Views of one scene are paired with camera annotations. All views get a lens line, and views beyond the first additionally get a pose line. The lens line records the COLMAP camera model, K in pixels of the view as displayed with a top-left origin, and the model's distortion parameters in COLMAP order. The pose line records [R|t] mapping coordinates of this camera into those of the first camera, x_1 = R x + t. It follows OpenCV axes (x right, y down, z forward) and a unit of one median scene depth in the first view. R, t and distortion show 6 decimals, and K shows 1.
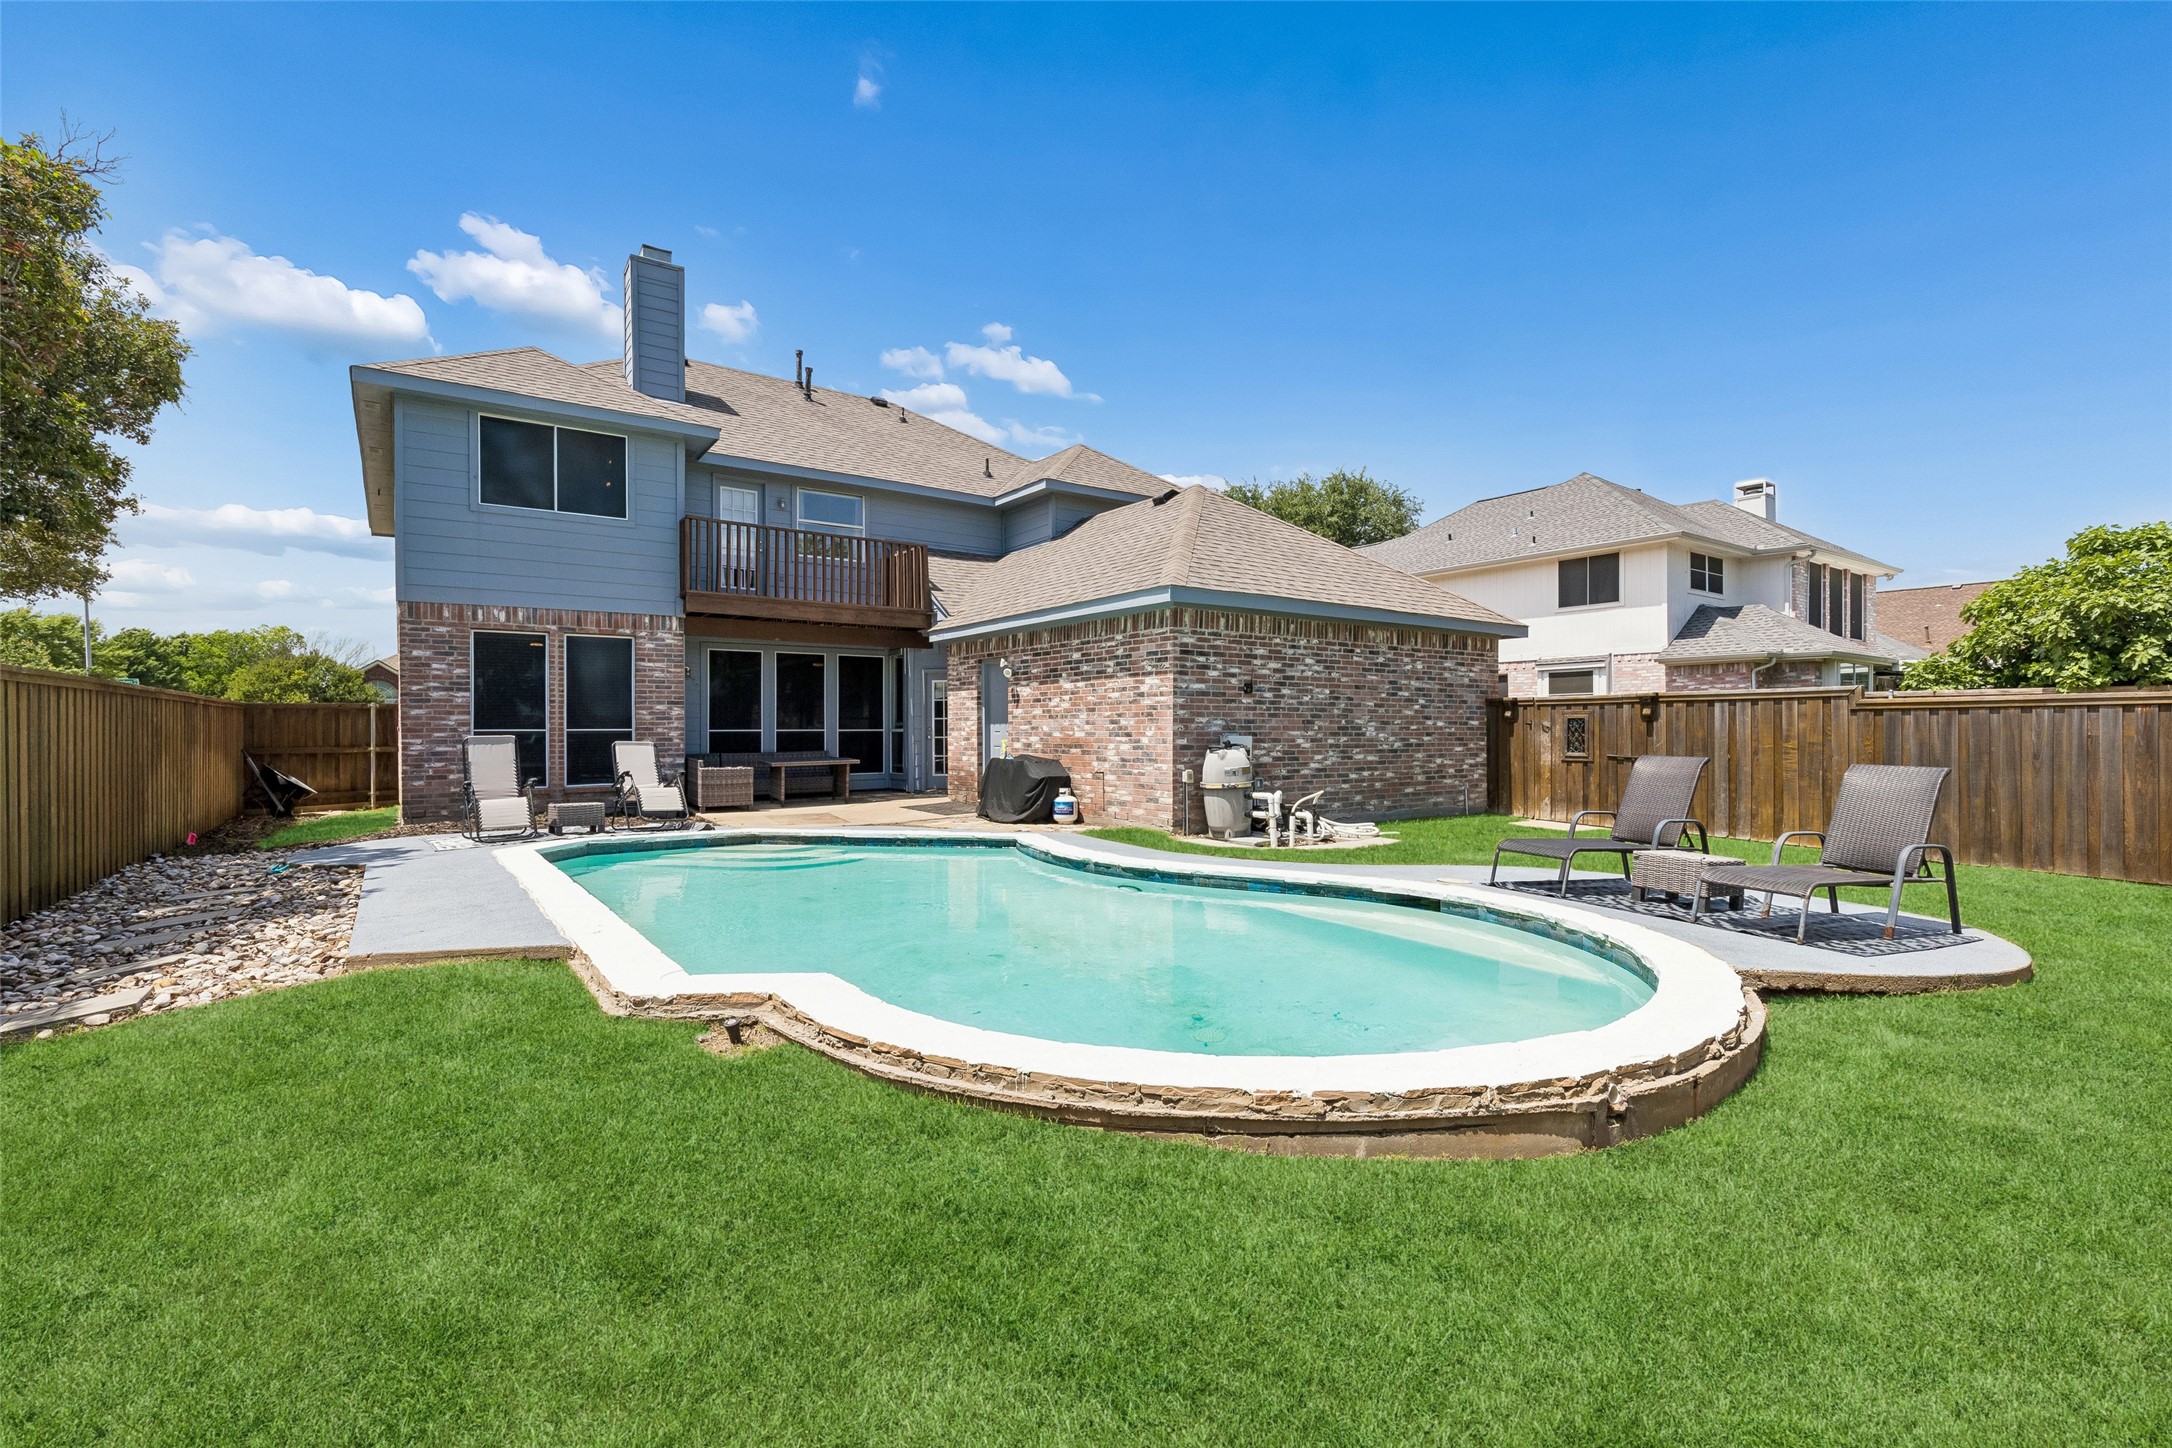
lens RADIAL K [[1013.6, 0, 1086.0], [0, 1013.6, 724.0], [0, 0, 1]] dist [-0.000876, -0.000036]
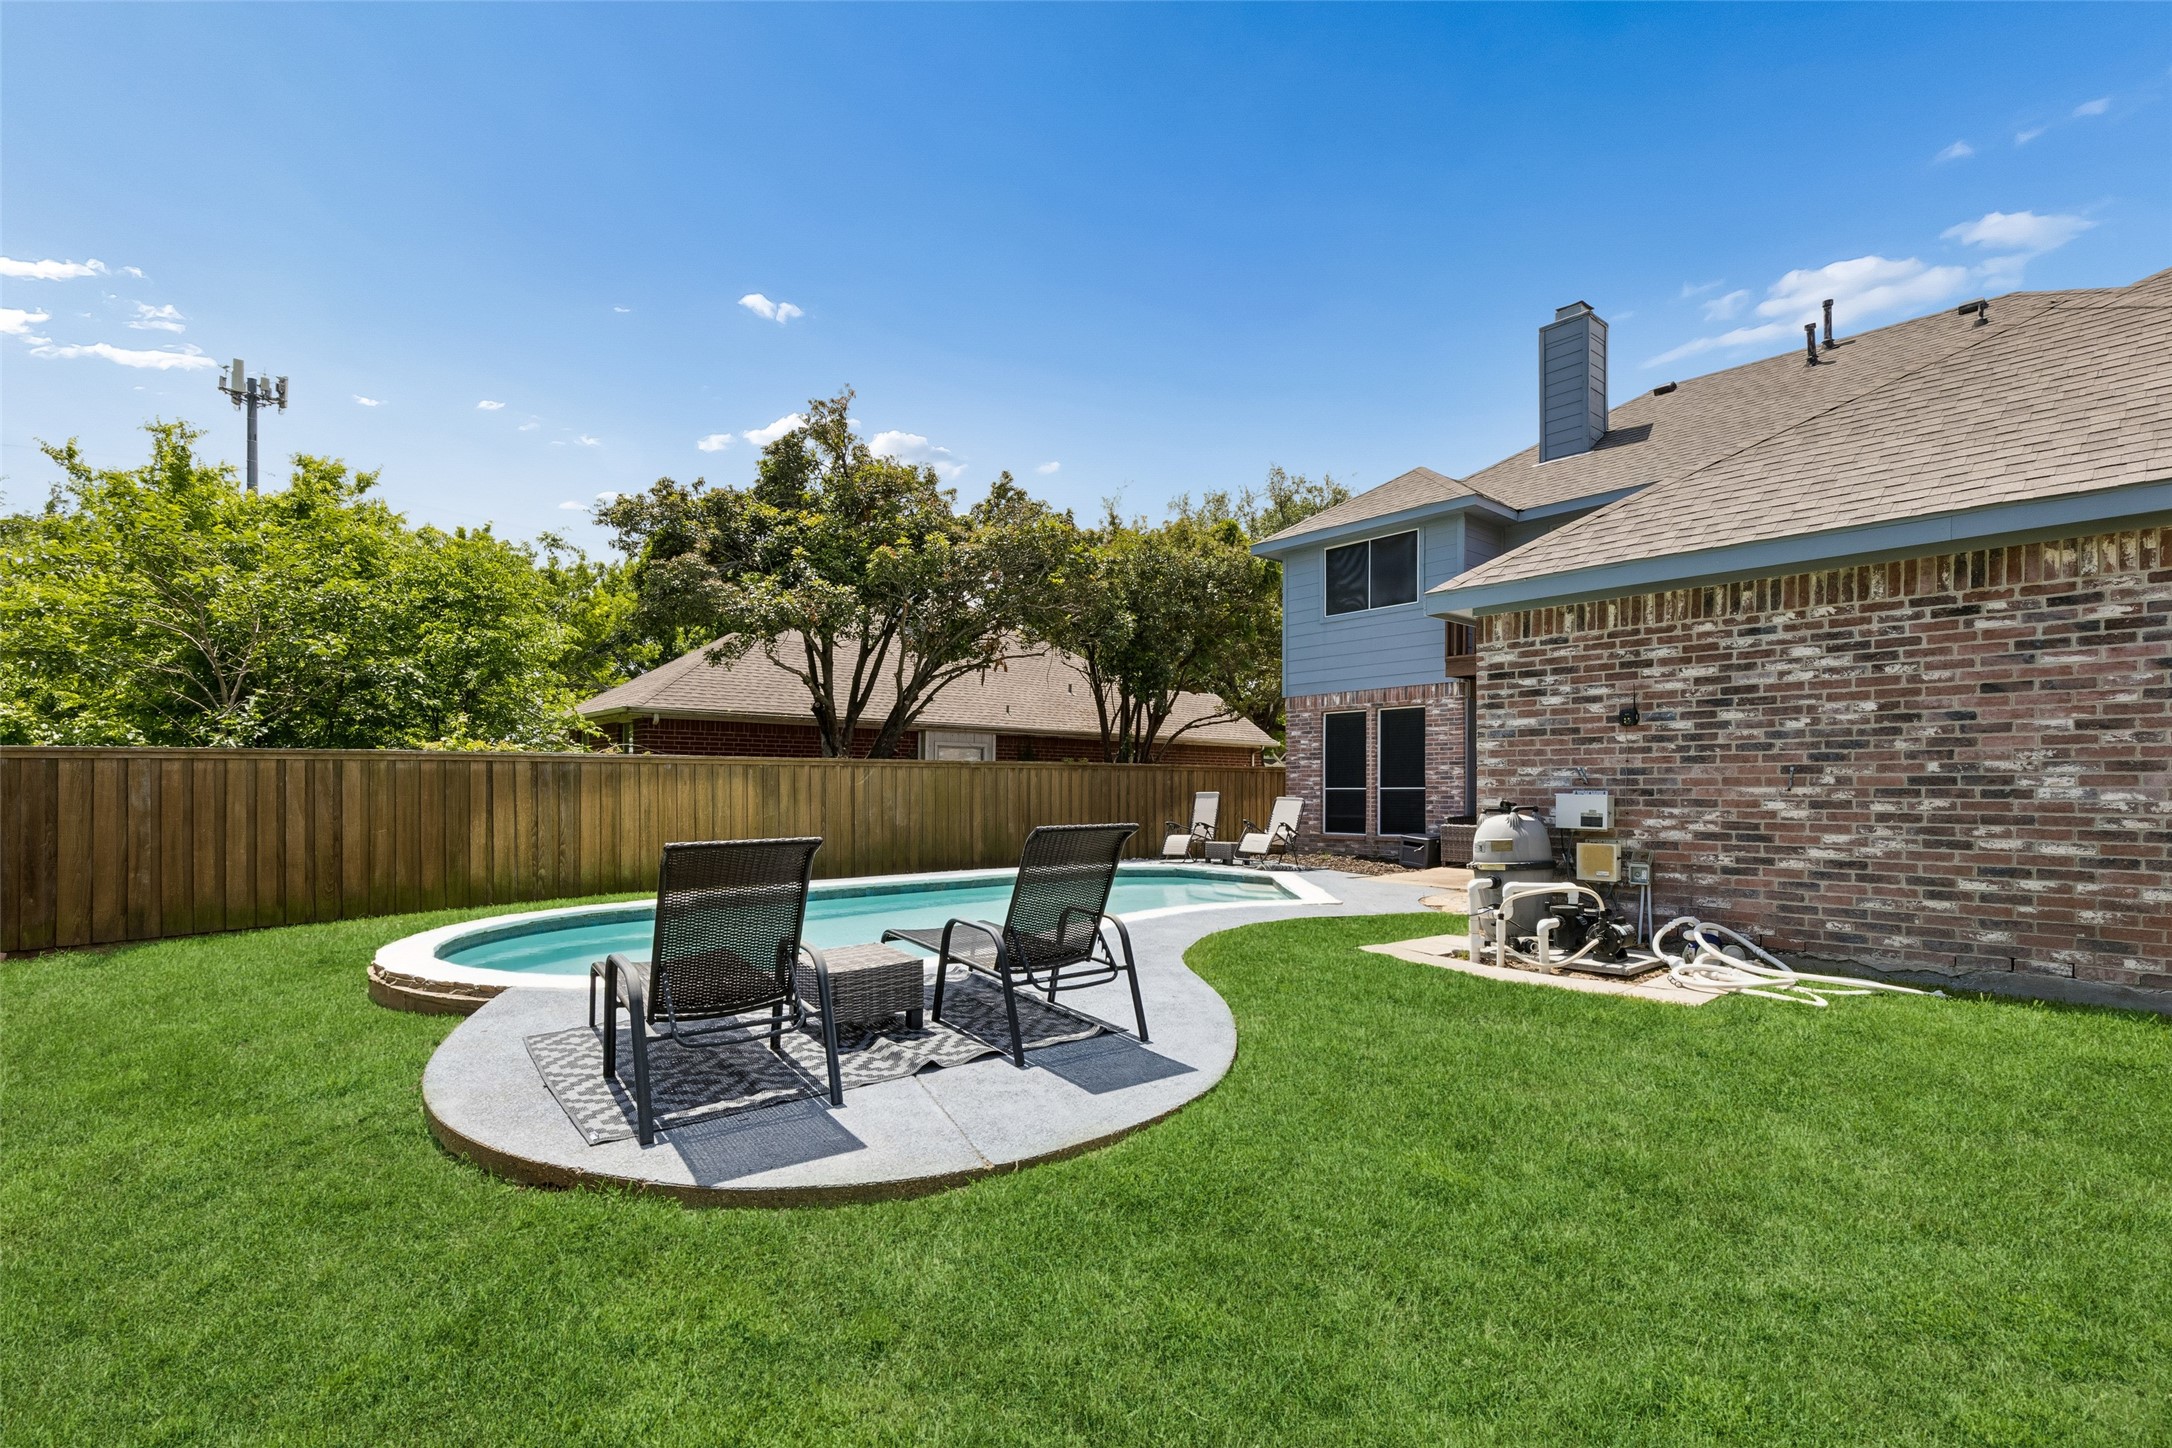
lens RADIAL K [[994.2, 0, 1086.5], [0, 994.2, 781.2], [0, 0, 1]] dist [-0.000209, 0.000074]
pose [[0.103348, -0.009382, -0.994601, 0.692111], [0.005379, 0.999946, -0.008874, 0.006699], [0.994631, -0.004433, 0.103393, 0.585154]]
